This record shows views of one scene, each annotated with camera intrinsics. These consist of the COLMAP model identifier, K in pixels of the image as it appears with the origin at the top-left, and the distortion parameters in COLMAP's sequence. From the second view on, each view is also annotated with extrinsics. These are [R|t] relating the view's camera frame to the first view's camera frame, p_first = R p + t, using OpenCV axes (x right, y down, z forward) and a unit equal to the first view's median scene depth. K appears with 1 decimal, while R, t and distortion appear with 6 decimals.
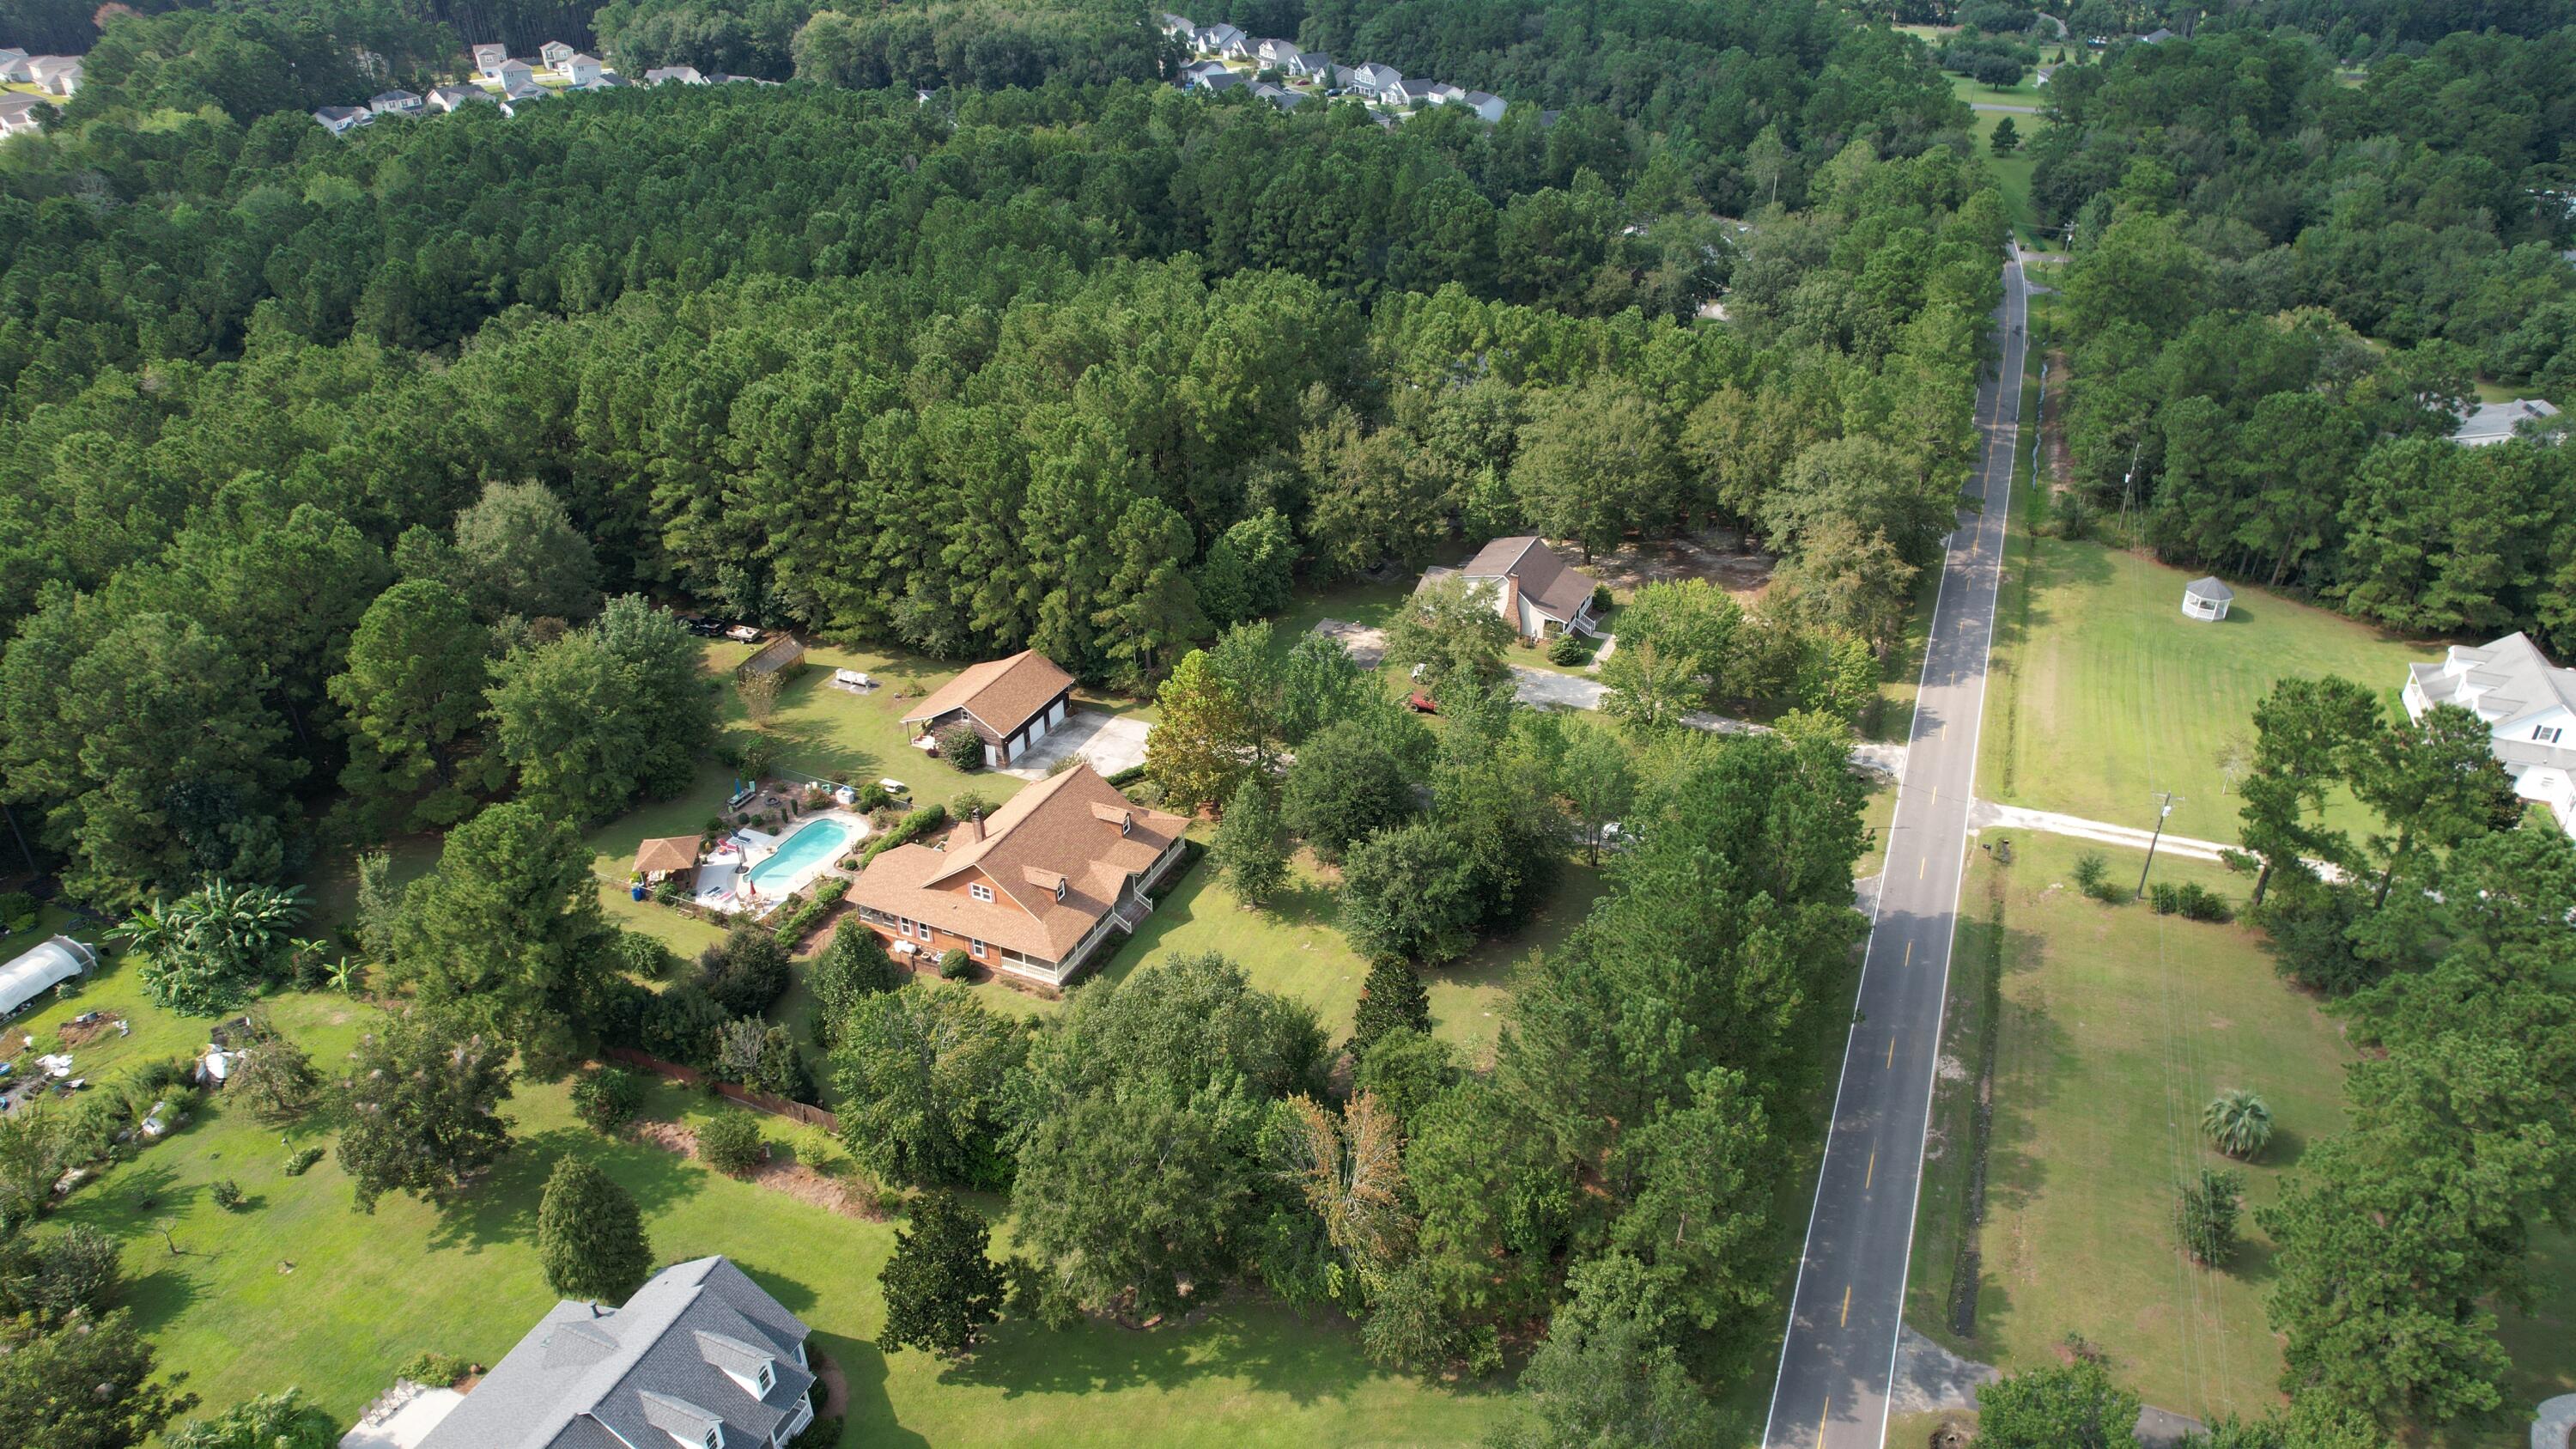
lens RADIAL K [[1609.6, 0, 1297.5], [0, 1609.6, 730.2], [0, 0, 1]] dist [-0.069865, 0.050953]
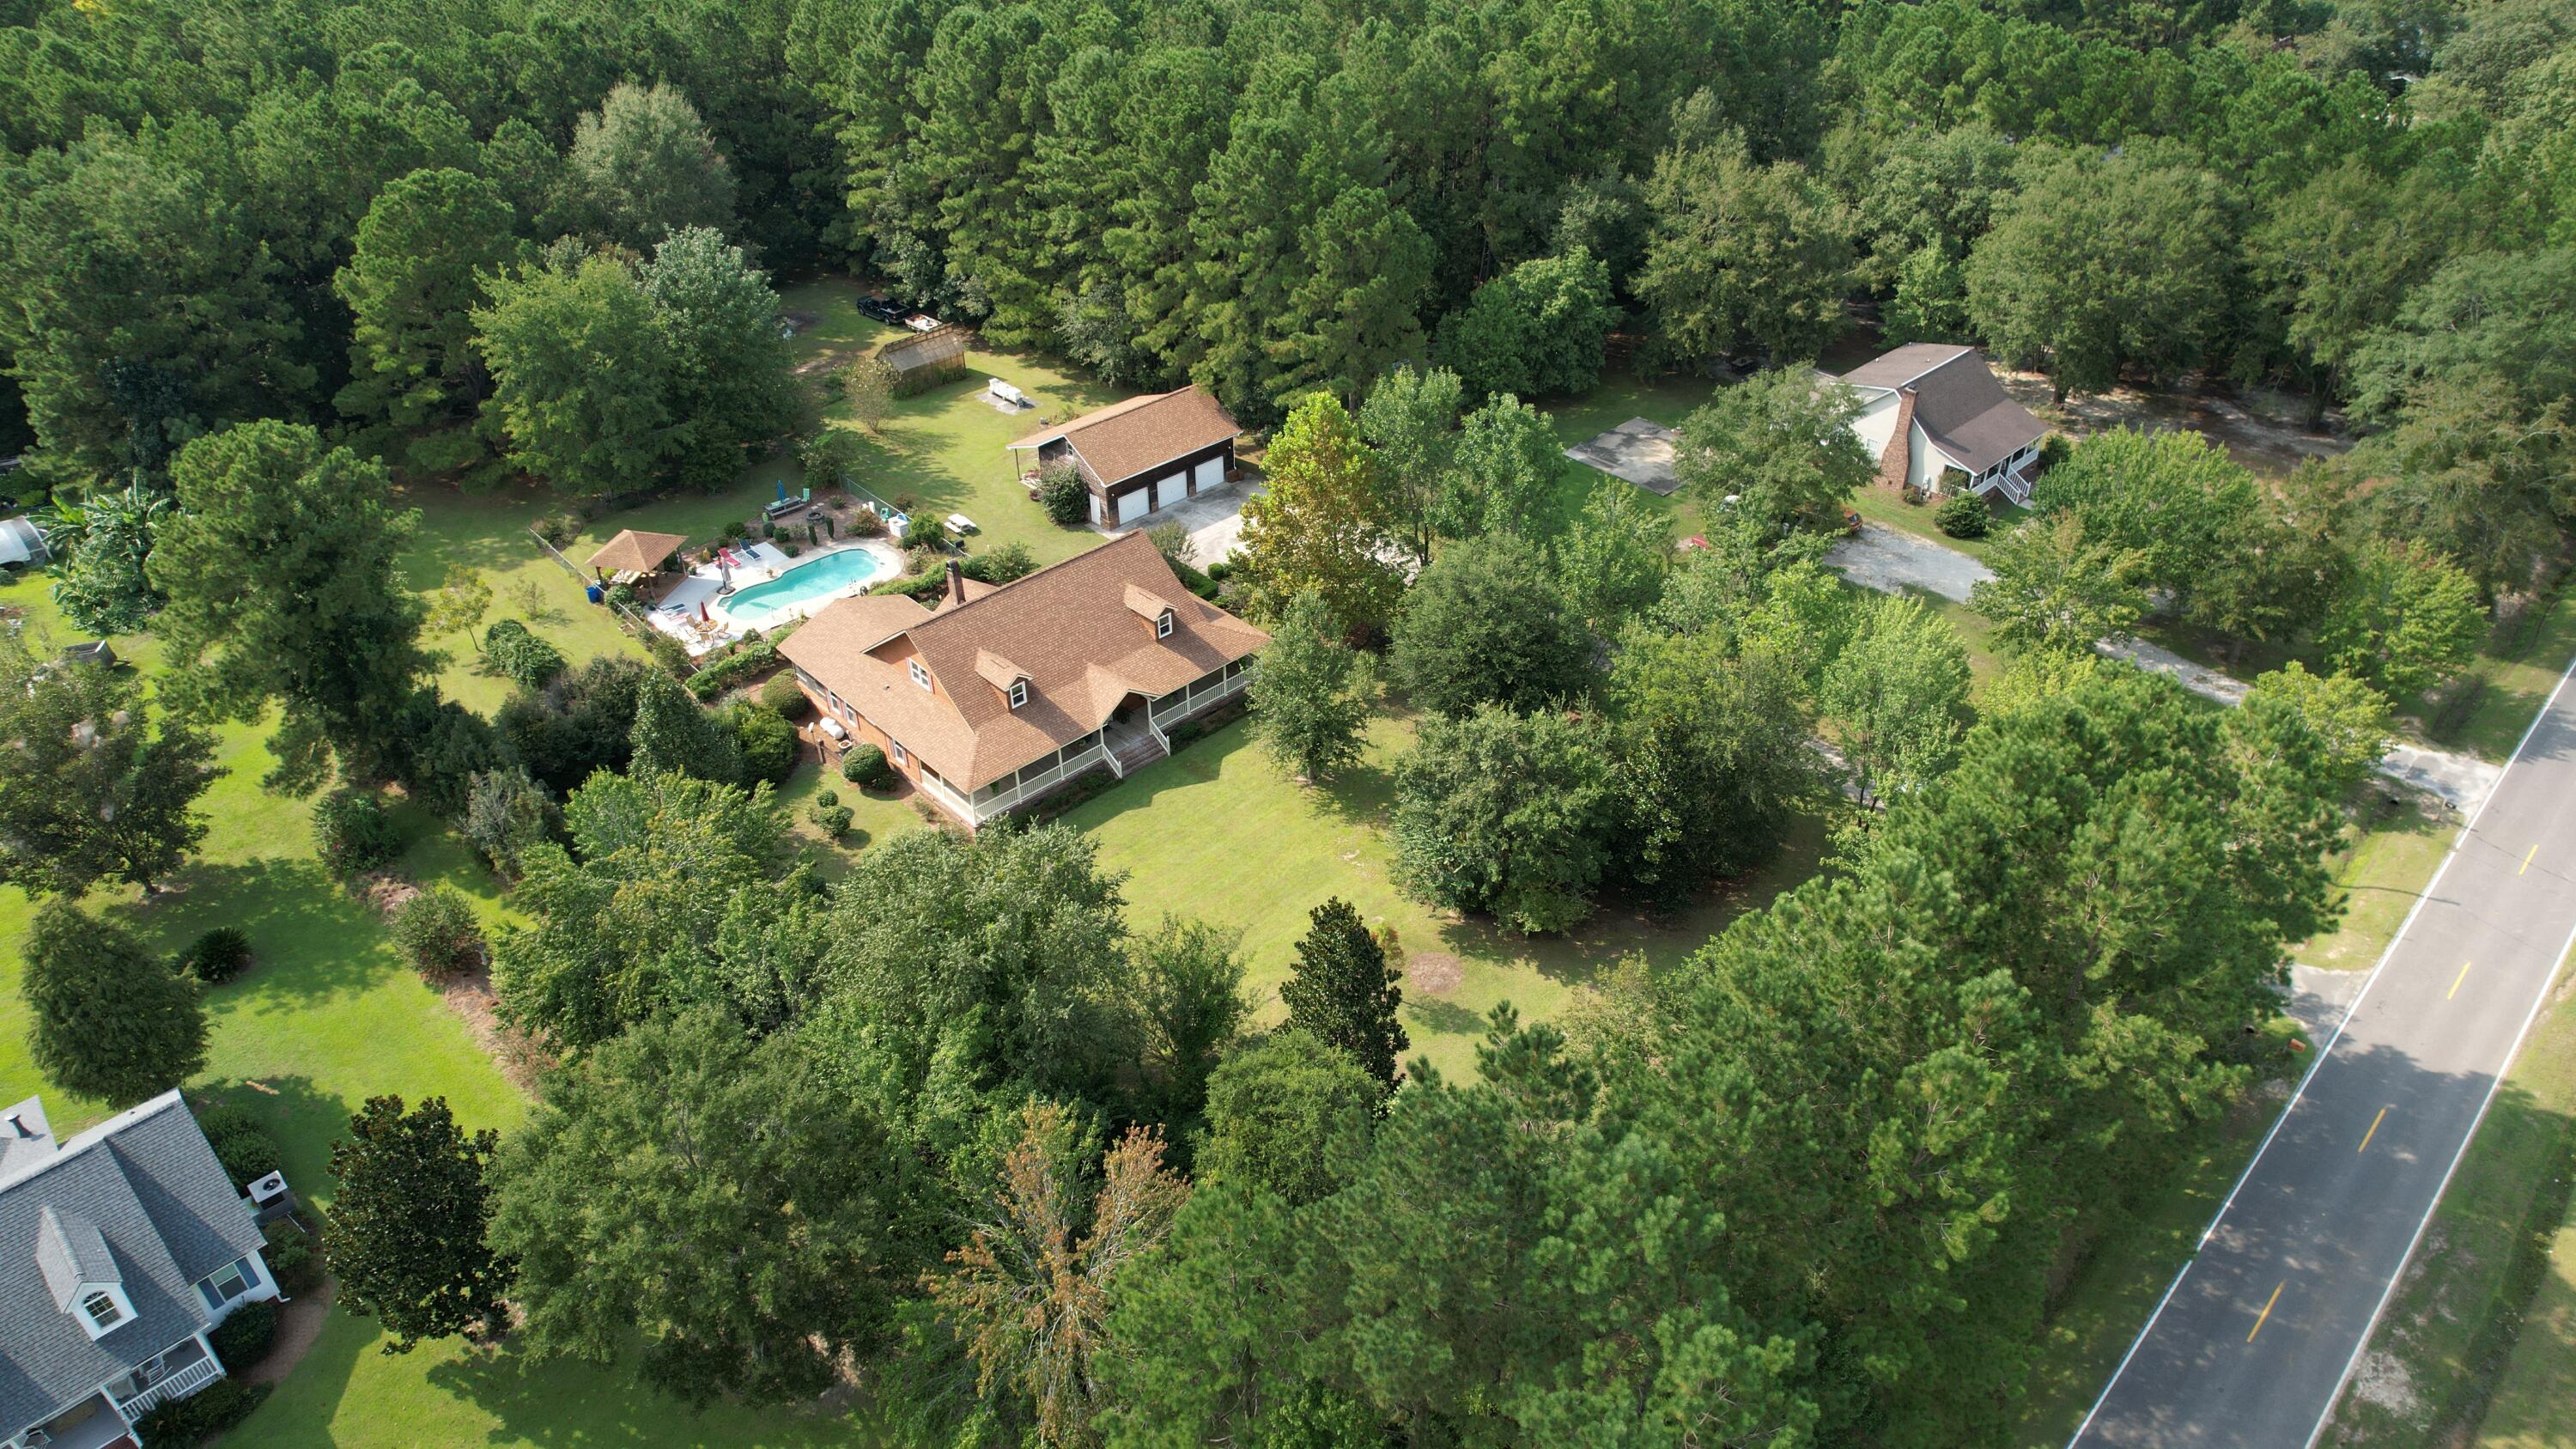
lens RADIAL K [[1606.2, 0, 1335.1], [0, 1606.2, 731.6], [0, 0, 1]] dist [-0.087422, 0.075944]
pose [[0.930614, 0.211310, -0.298840, 0.143352], [-0.183136, 0.975777, 0.119671, 0.006689], [0.316889, -0.056639, 0.946770, 0.302015]]
